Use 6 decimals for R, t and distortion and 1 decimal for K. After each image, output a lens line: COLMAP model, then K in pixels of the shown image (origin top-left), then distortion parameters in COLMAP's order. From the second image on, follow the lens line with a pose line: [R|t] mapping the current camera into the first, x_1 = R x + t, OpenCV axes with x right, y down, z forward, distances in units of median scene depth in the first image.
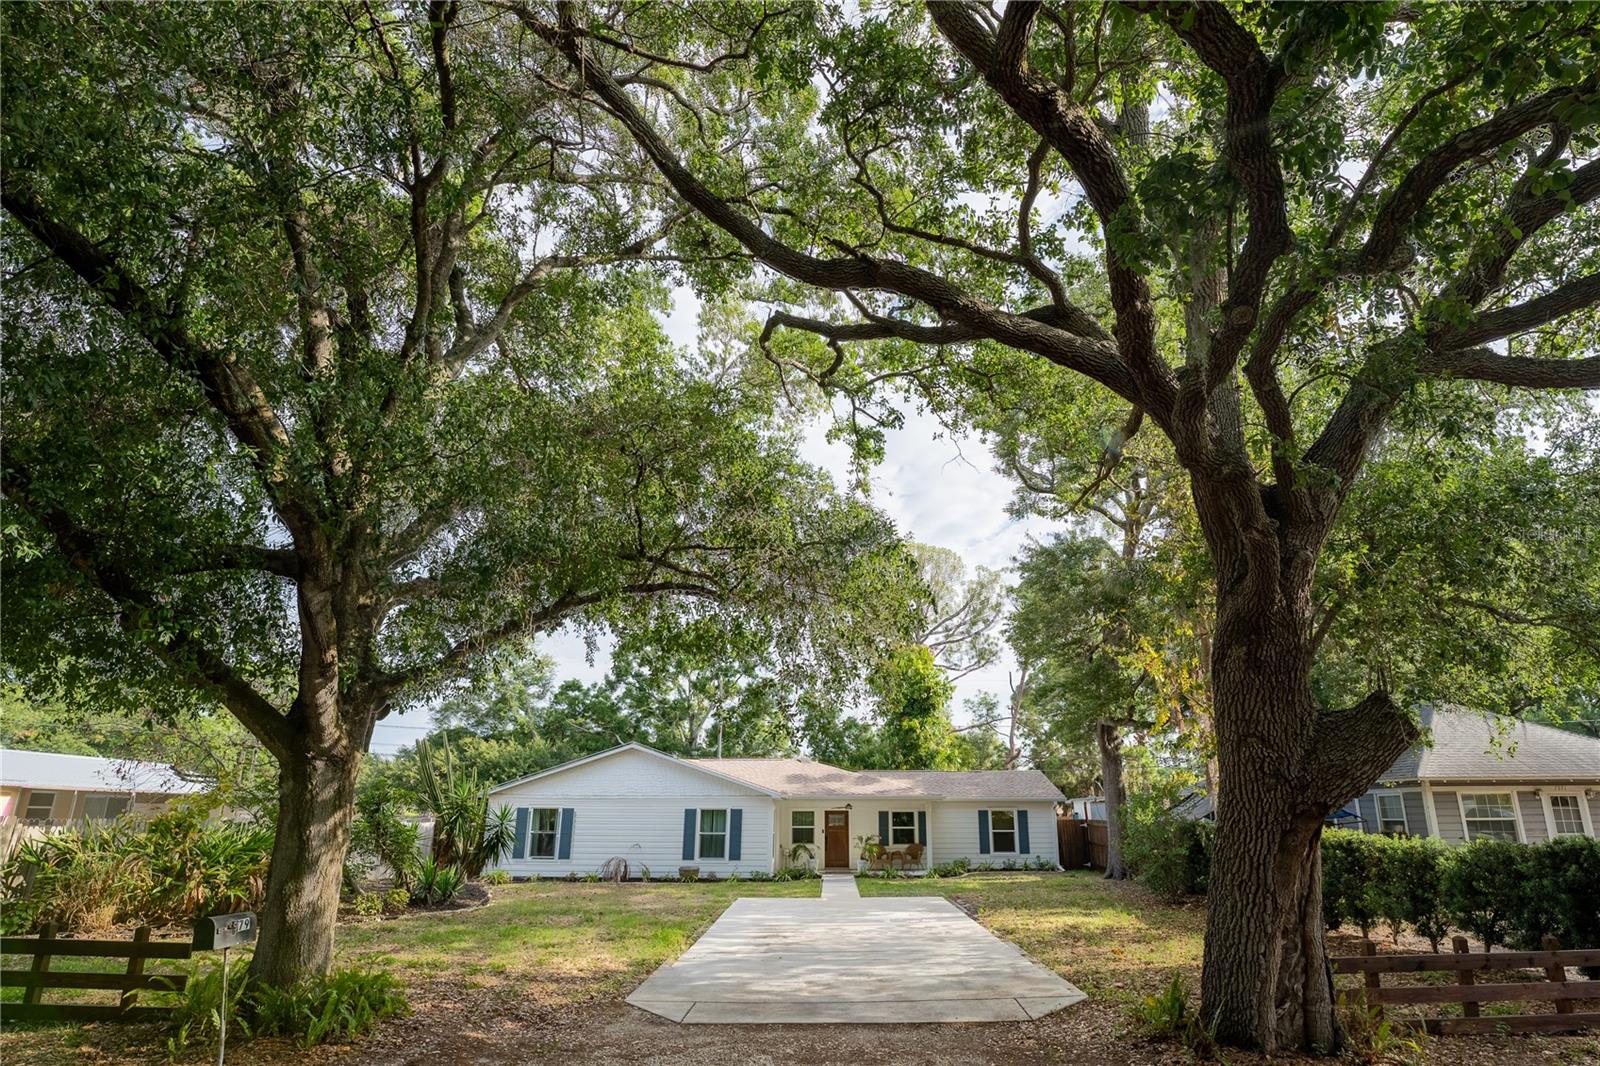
lens RADIAL K [[867.8, 0, 811.1], [0, 867.8, 545.2], [0, 0, 1]] dist [-0.031462, -0.000092]
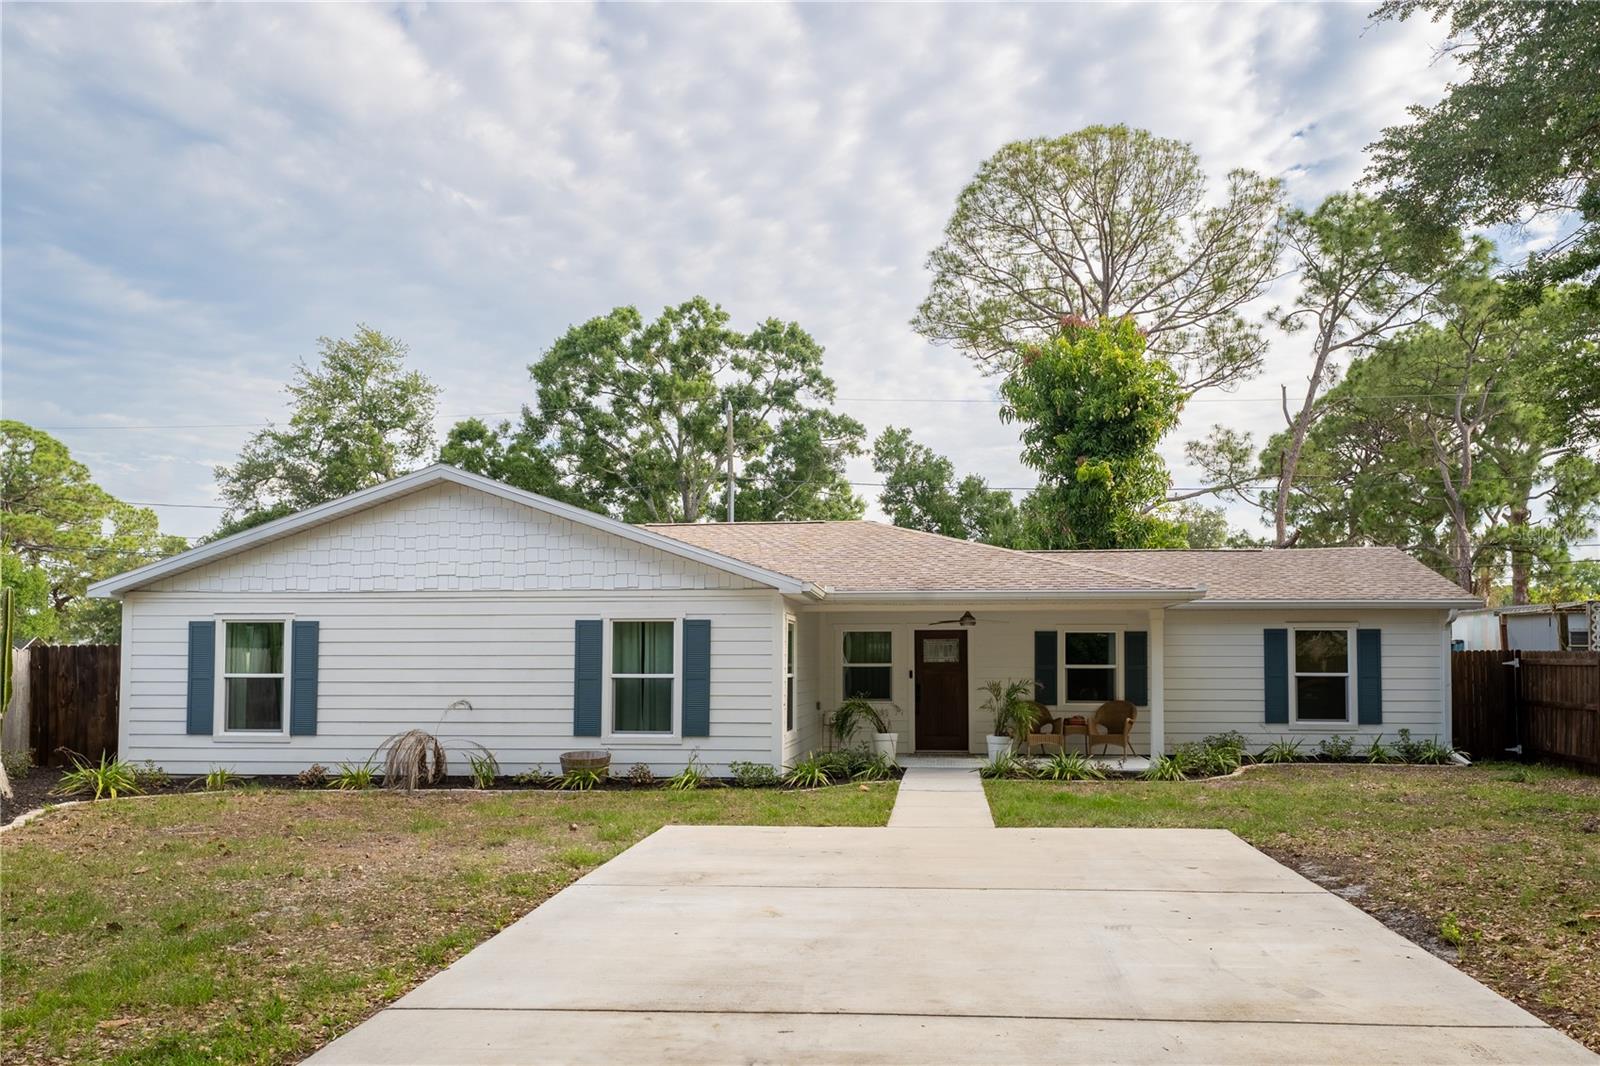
lens RADIAL K [[1254.7, 0, 822.1], [0, 1254.7, 591.0], [0, 0, 1]] dist [0.019659, -0.005227]
pose [[0.997195, -0.005000, -0.074677, 0.017176], [0.022881, 0.970365, 0.240558, 0.130160], [0.071261, -0.241592, 0.967758, 0.372866]]
